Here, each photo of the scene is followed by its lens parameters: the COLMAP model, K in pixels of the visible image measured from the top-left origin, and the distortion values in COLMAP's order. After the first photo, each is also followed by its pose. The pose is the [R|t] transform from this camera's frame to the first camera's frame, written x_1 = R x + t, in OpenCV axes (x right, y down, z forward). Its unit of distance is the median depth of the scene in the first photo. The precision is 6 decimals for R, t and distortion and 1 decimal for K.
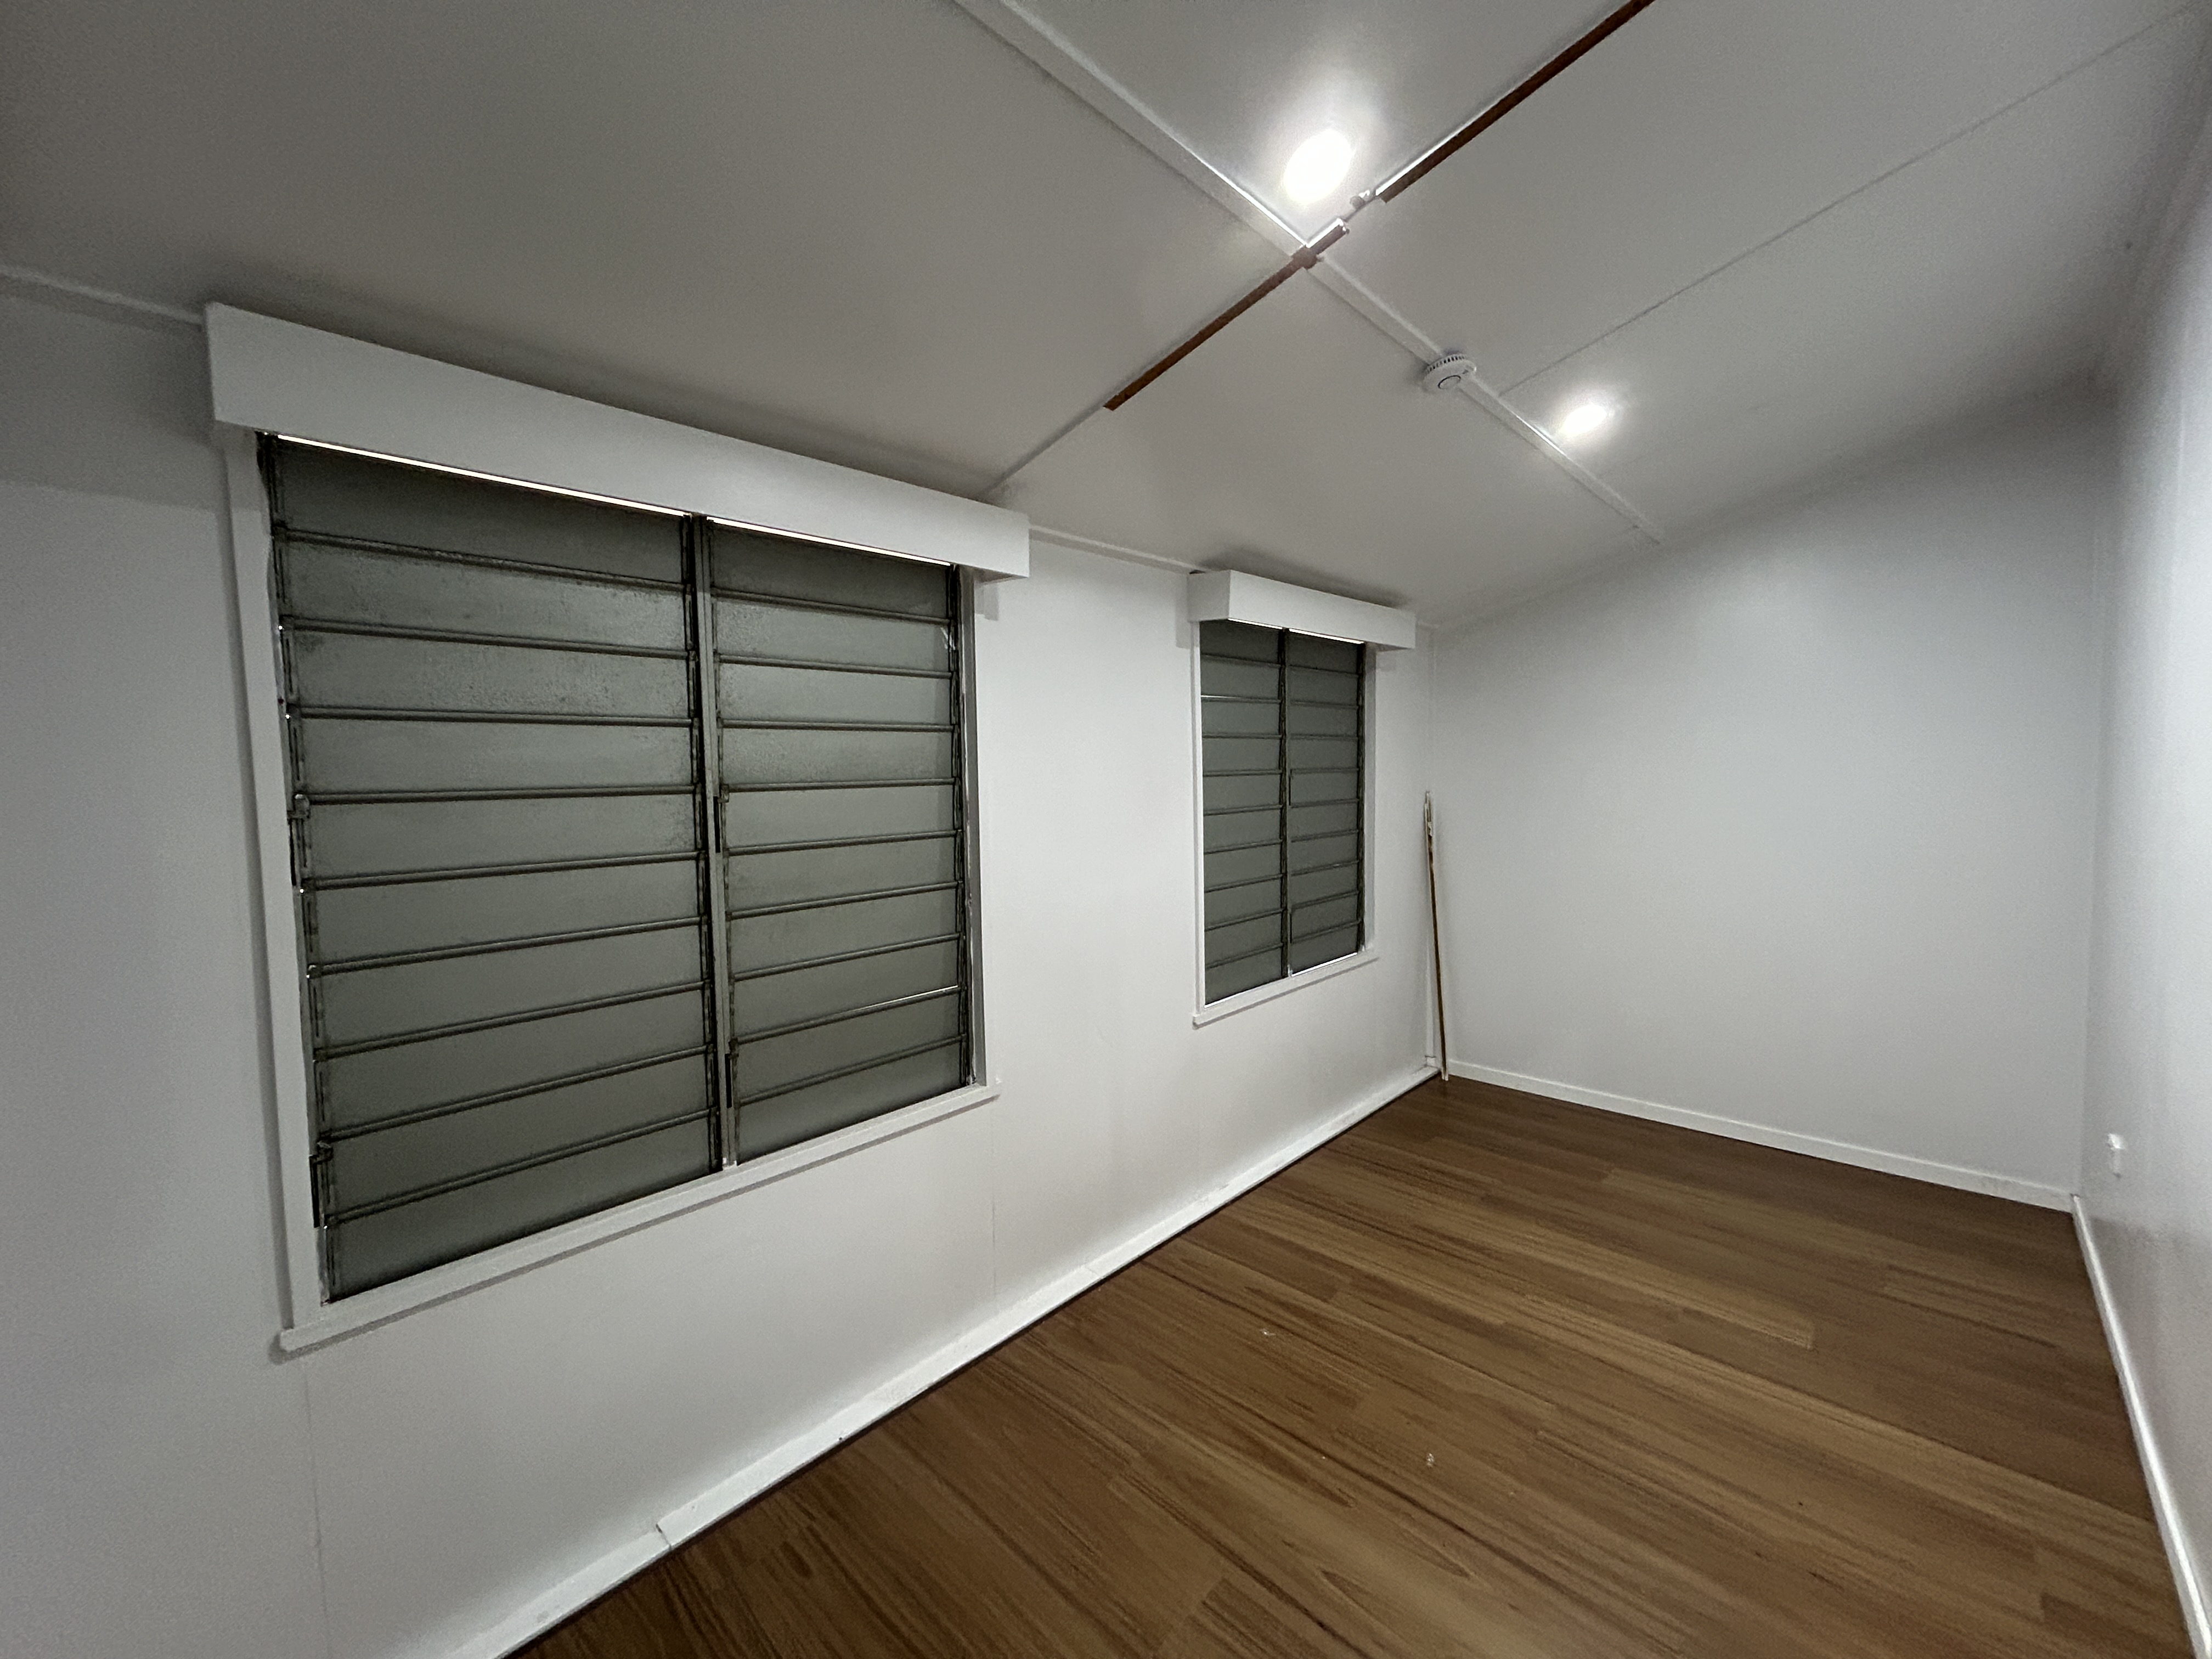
lens RADIAL K [[881.7, 0, 1109.3], [0, 881.7, 828.2], [0, 0, 1]] dist [-0.007446, 0.000380]
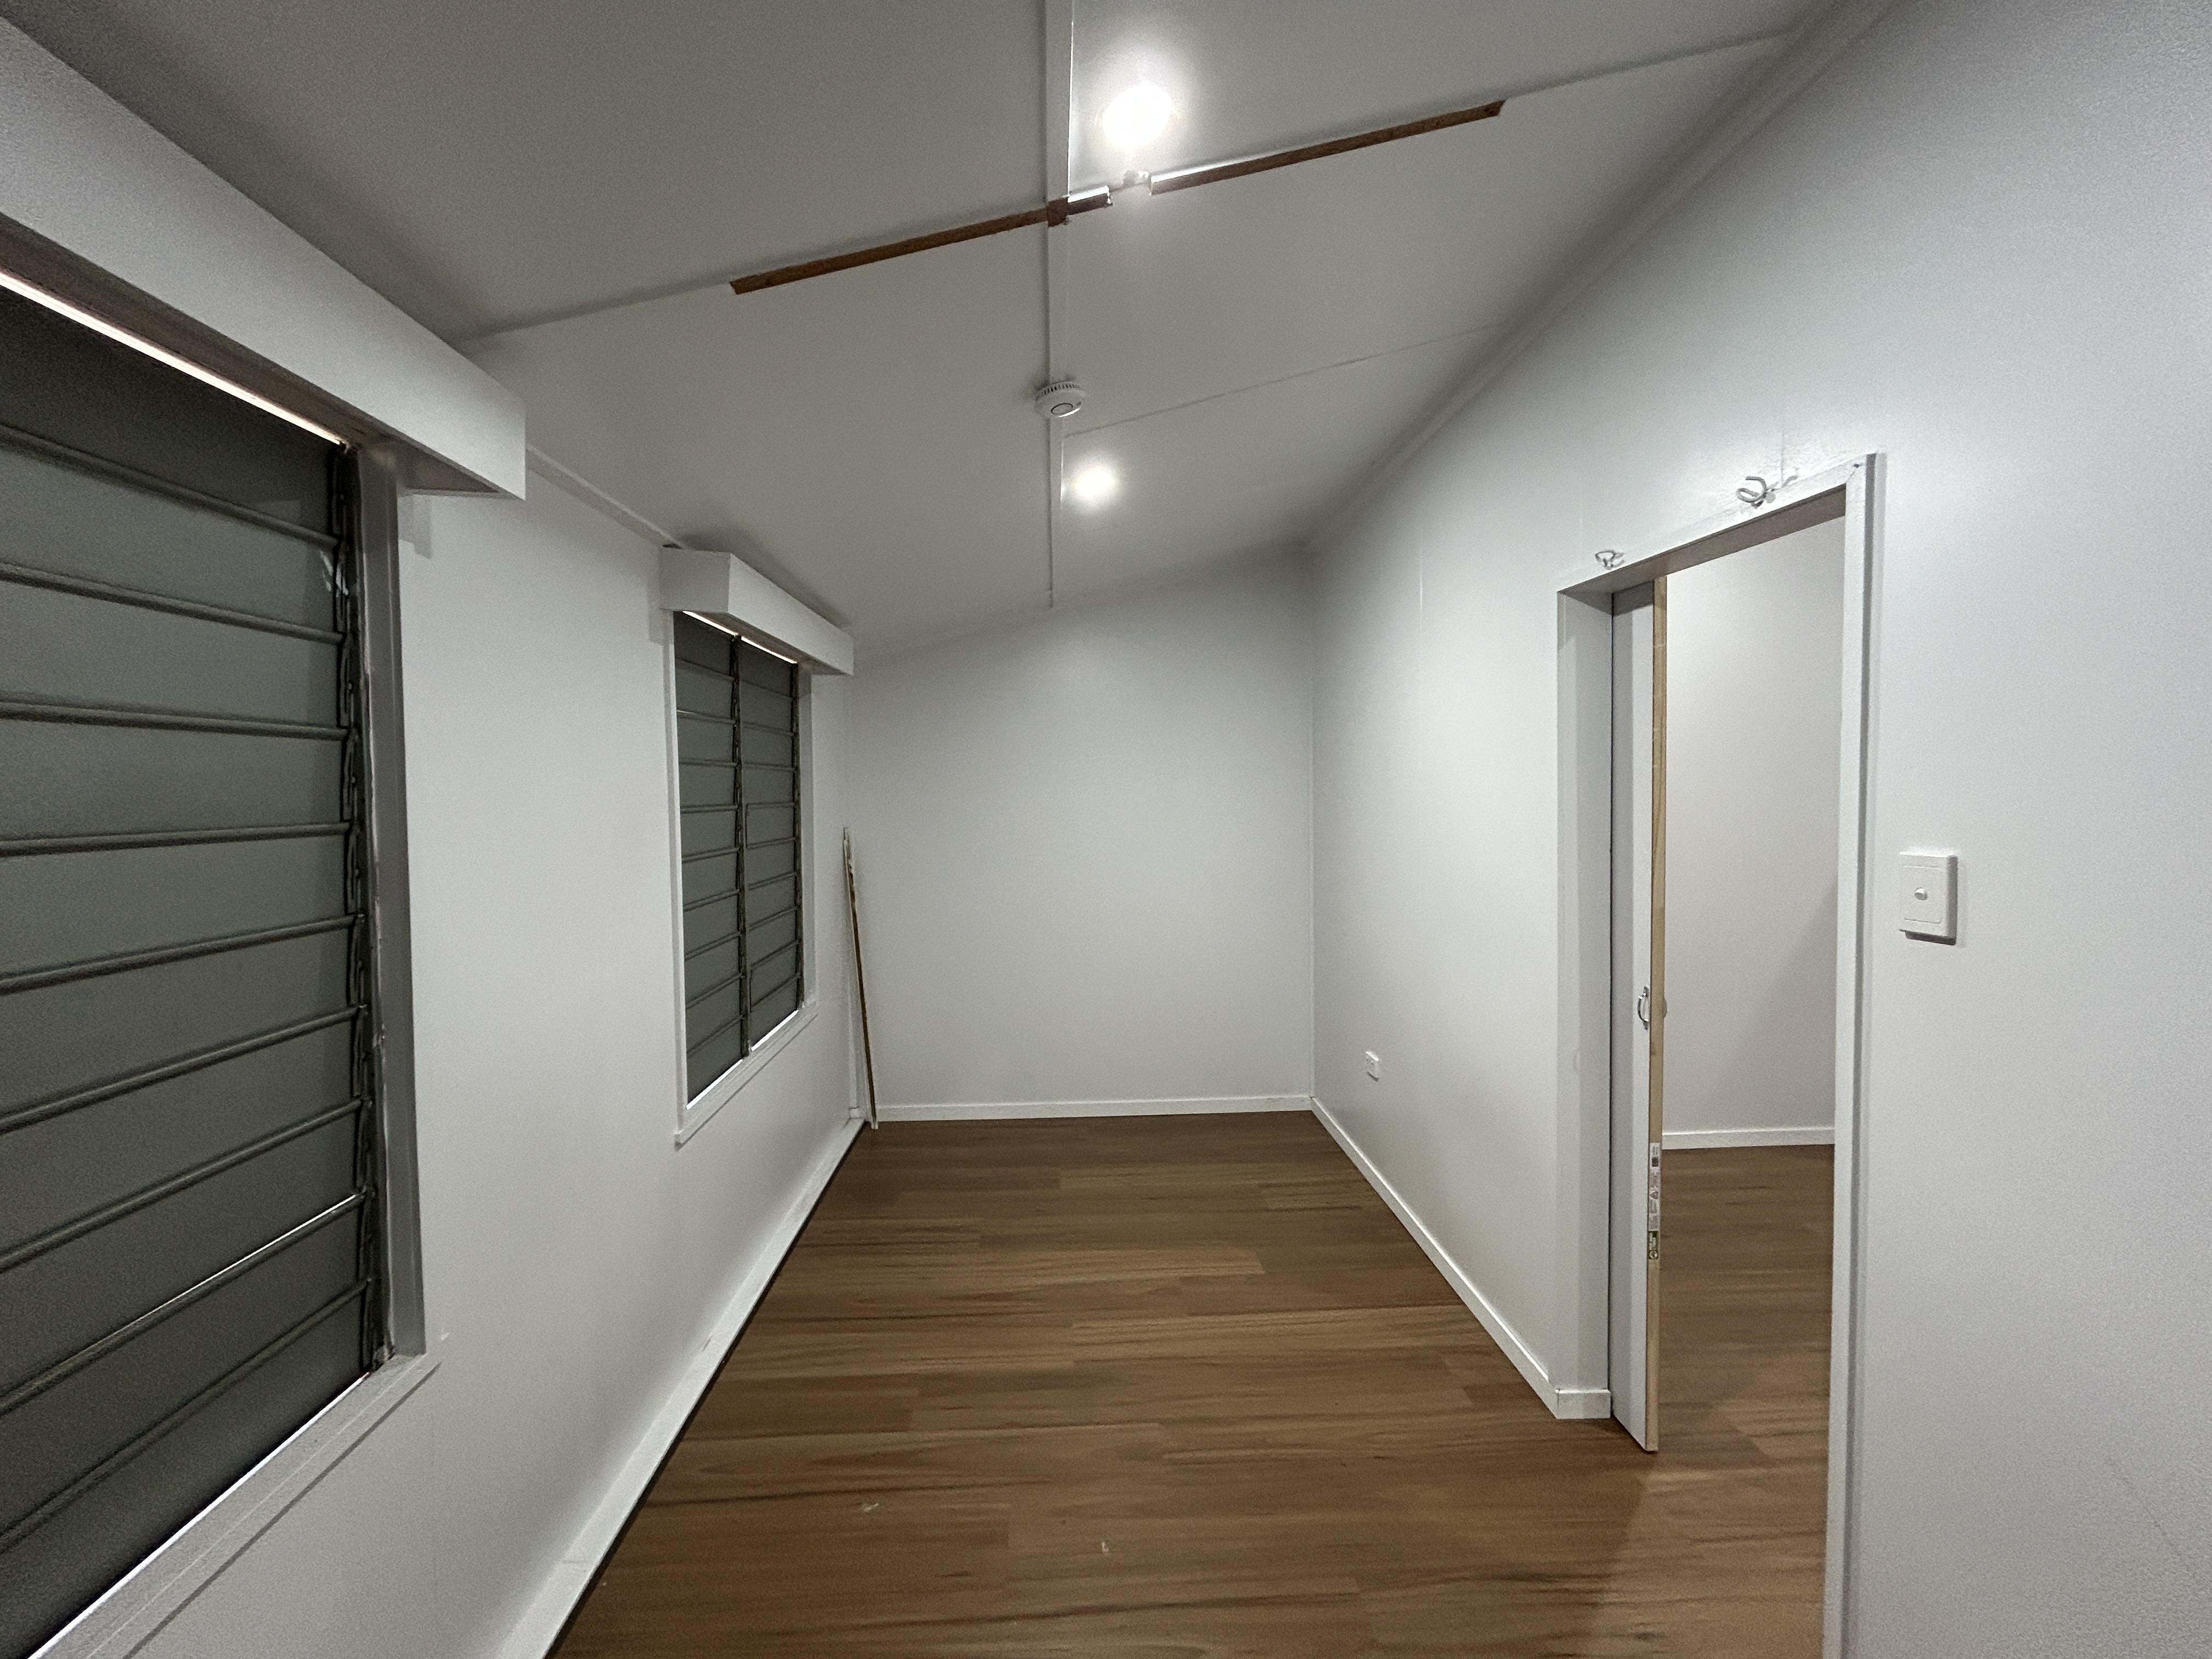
lens RADIAL K [[886.6, 0, 1106.2], [0, 886.6, 827.4], [0, 0, 1]] dist [-0.006339, 0.000702]
pose [[0.690218, -0.016827, 0.723405, -0.229644], [0.042162, 0.998966, -0.016991, -0.022608], [-0.722372, 0.042228, 0.690214, 0.246160]]
